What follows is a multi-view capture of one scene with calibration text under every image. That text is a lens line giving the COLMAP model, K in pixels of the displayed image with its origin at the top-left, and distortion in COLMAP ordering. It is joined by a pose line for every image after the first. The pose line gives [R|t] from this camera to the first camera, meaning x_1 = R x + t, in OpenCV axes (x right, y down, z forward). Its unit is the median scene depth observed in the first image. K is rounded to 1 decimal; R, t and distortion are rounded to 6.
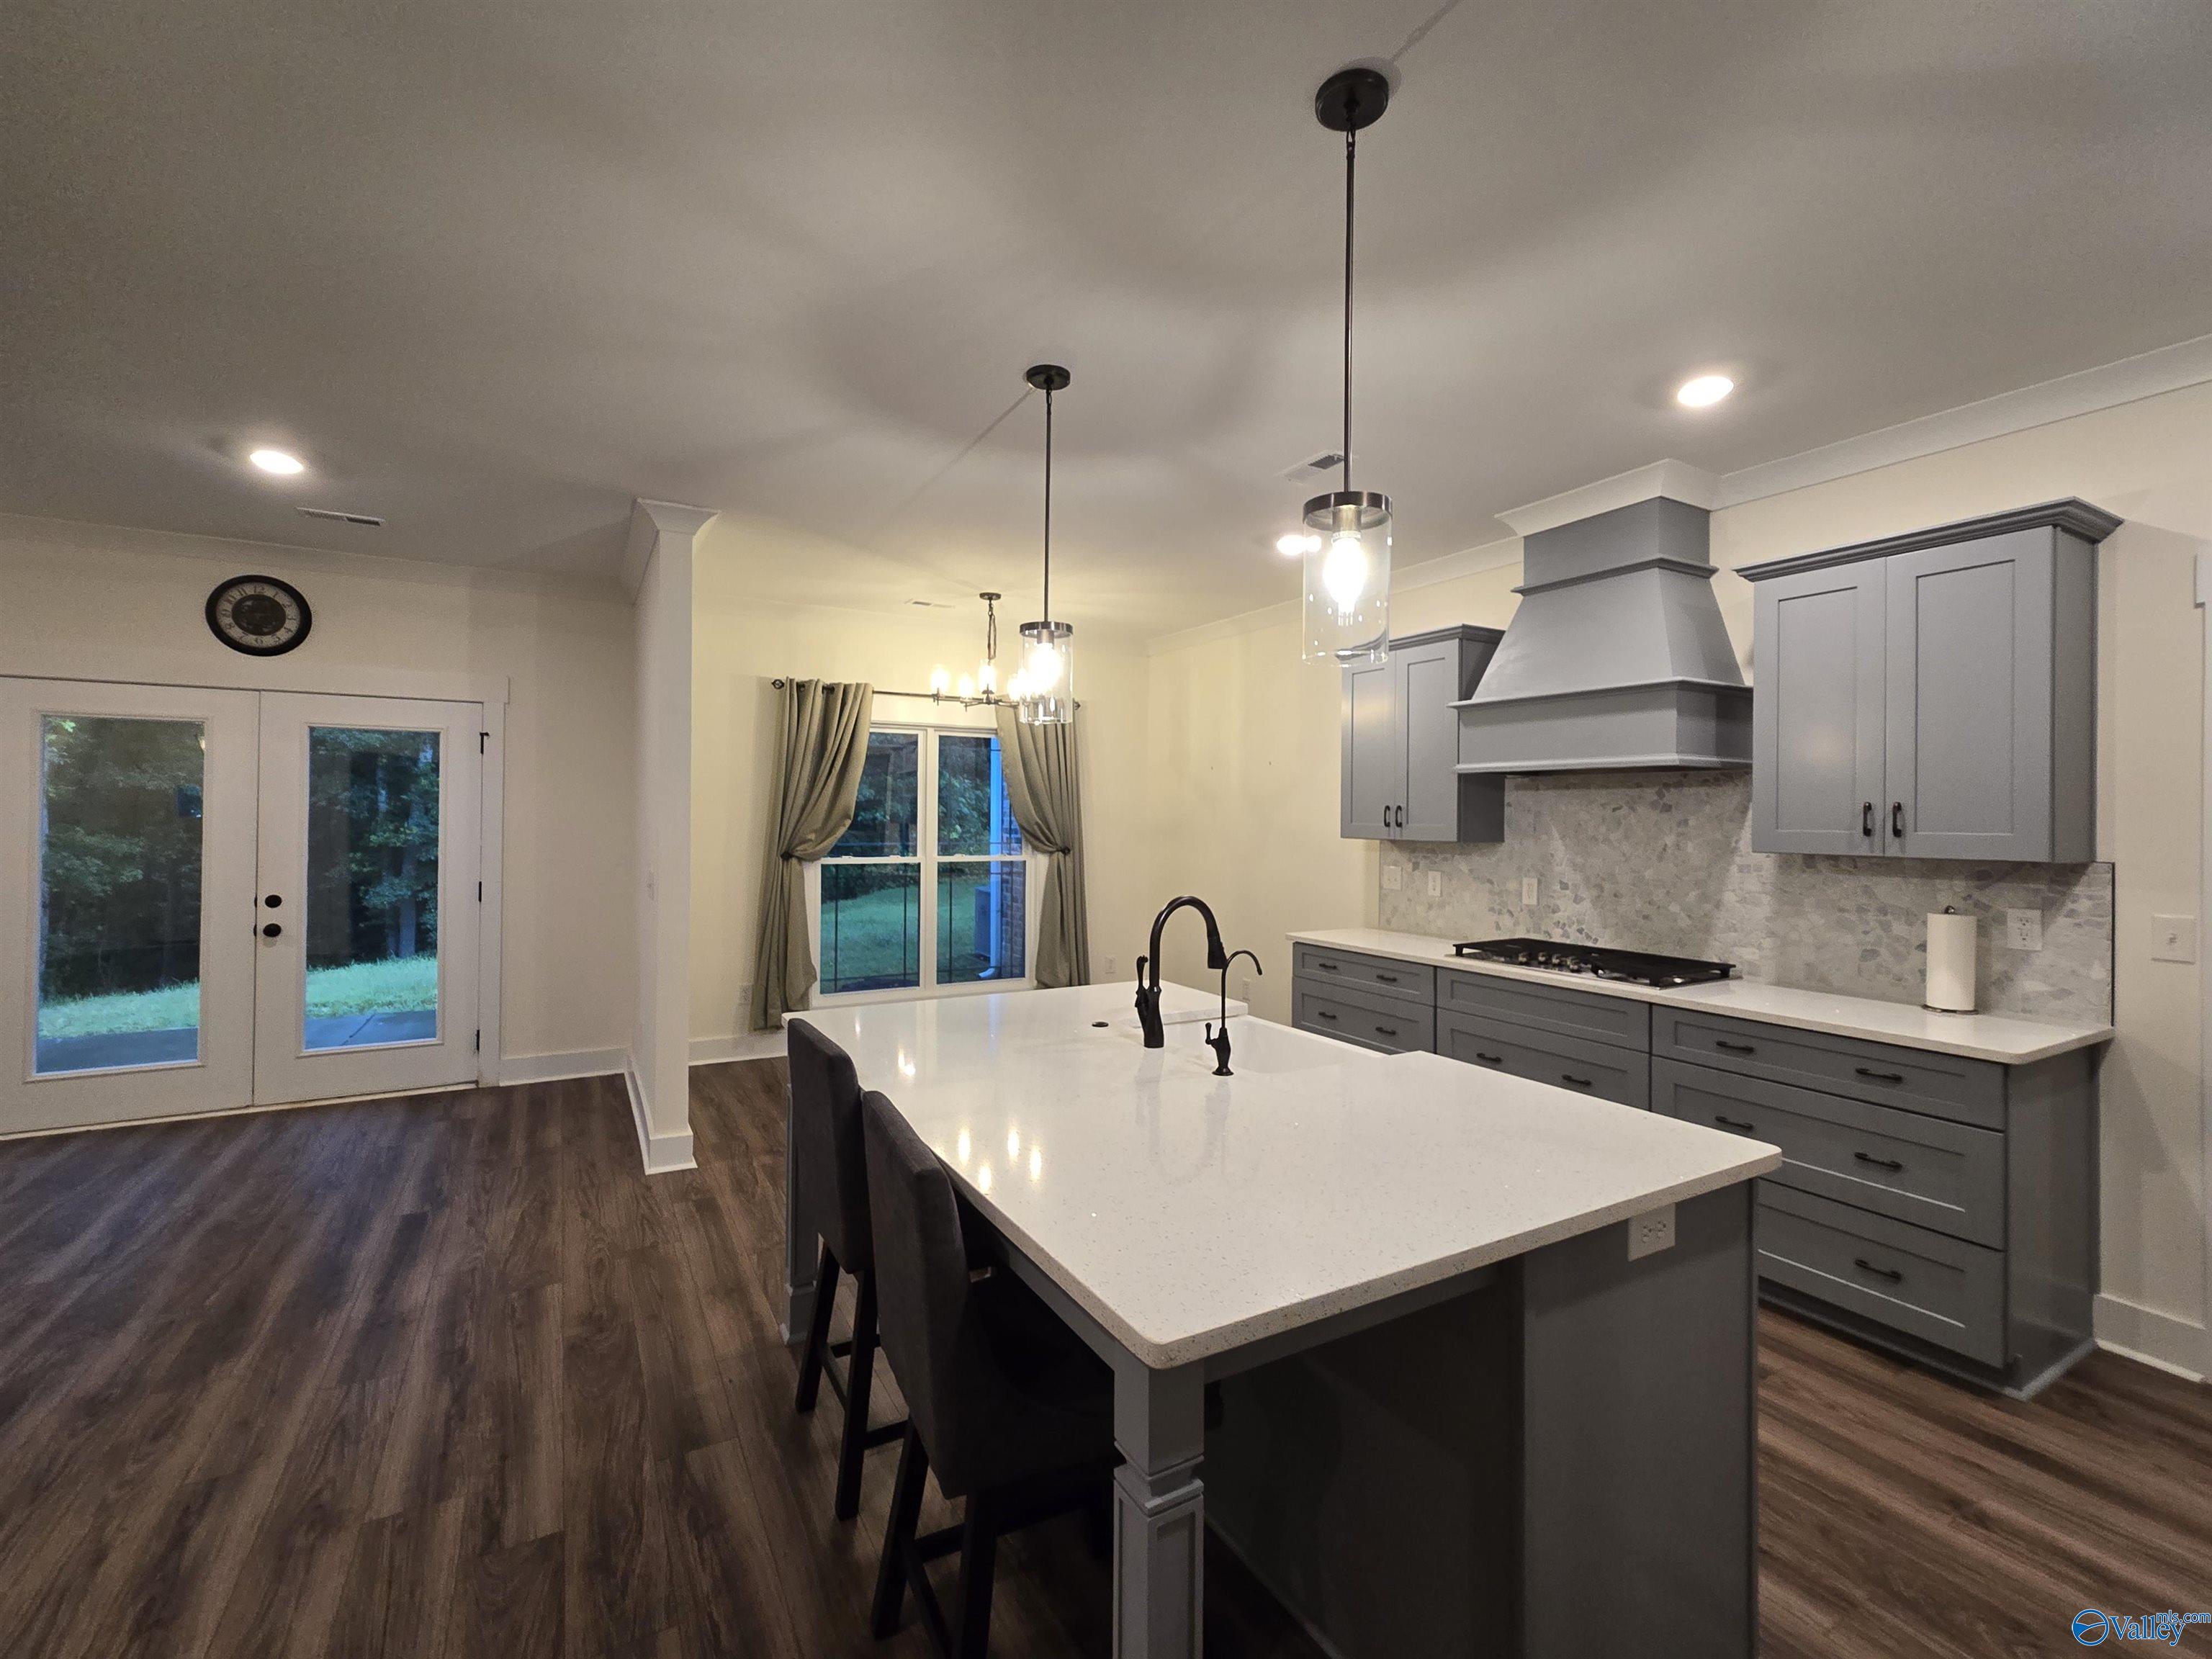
lens RADIAL K [[969.2, 0, 1114.7], [0, 969.2, 818.3], [0, 0, 1]] dist [-0.000680, 0.000298]
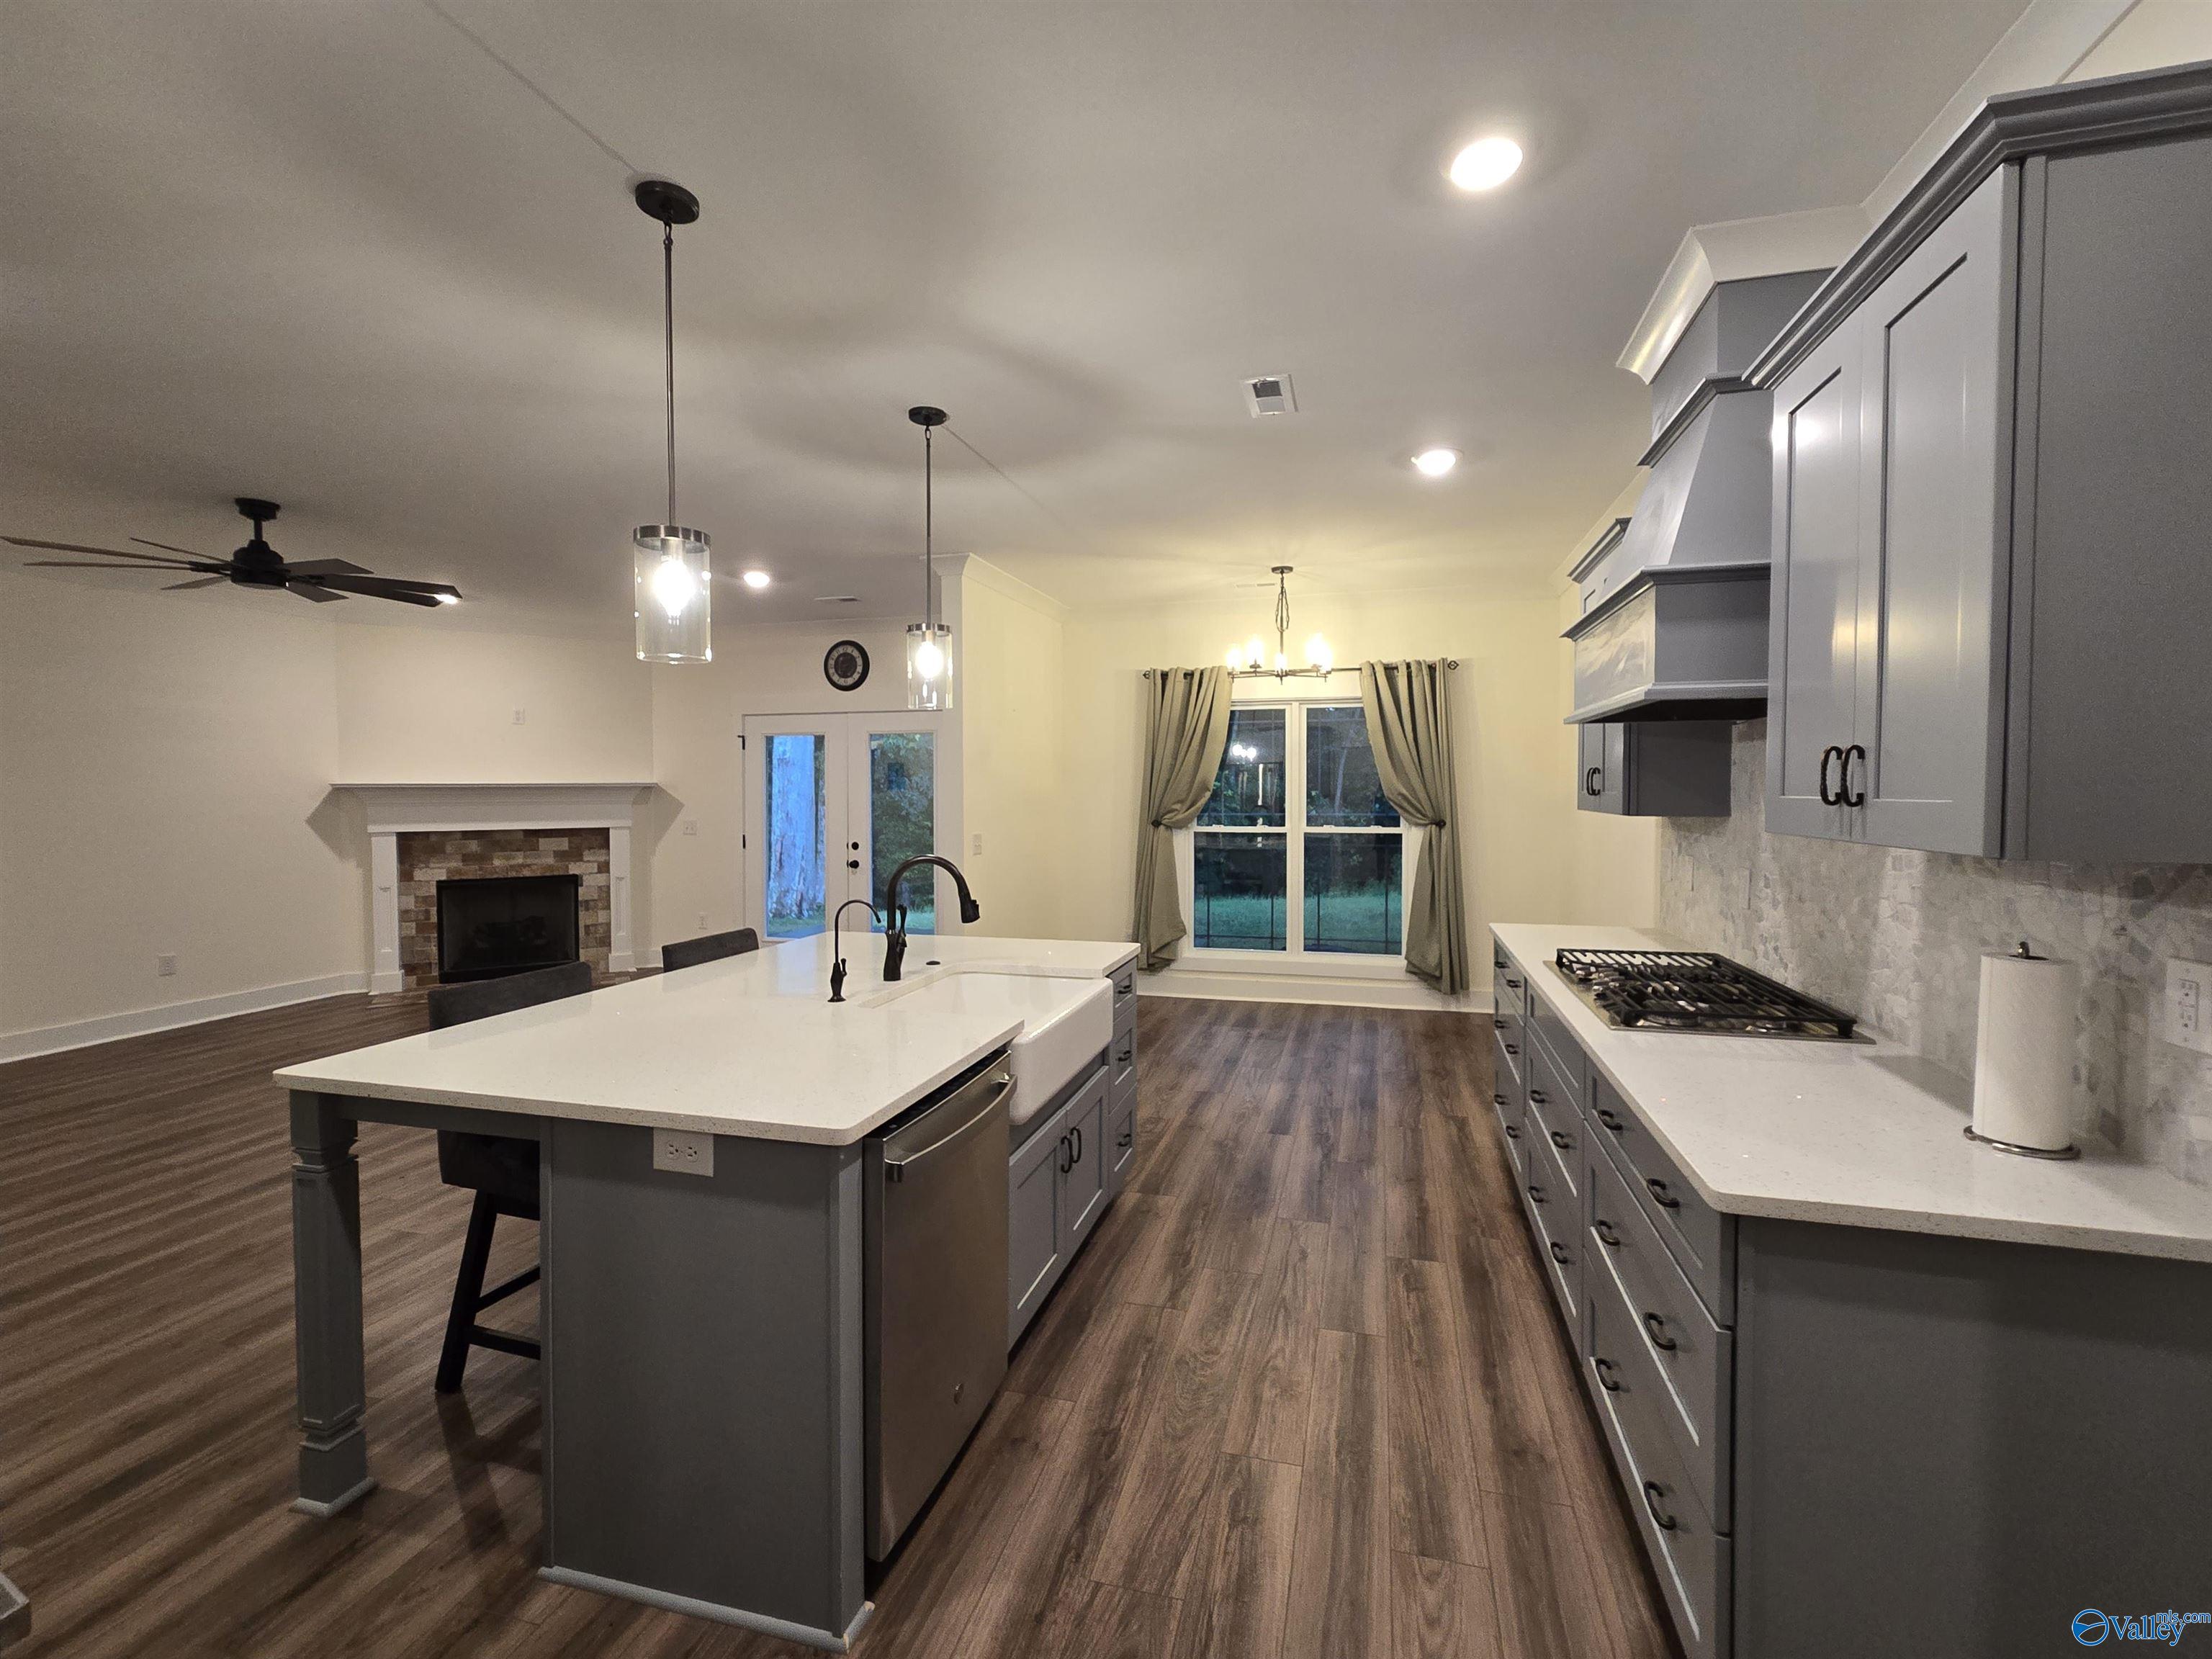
lens RADIAL K [[969.2, 0, 1114.7], [0, 969.2, 818.3], [0, 0, 1]] dist [-0.000680, 0.000298]
pose [[0.706885, 0.011846, -0.707229, 0.632468], [0.007546, 0.999677, 0.024287, 0.006173], [0.707288, -0.022505, 0.706567, 0.212237]]
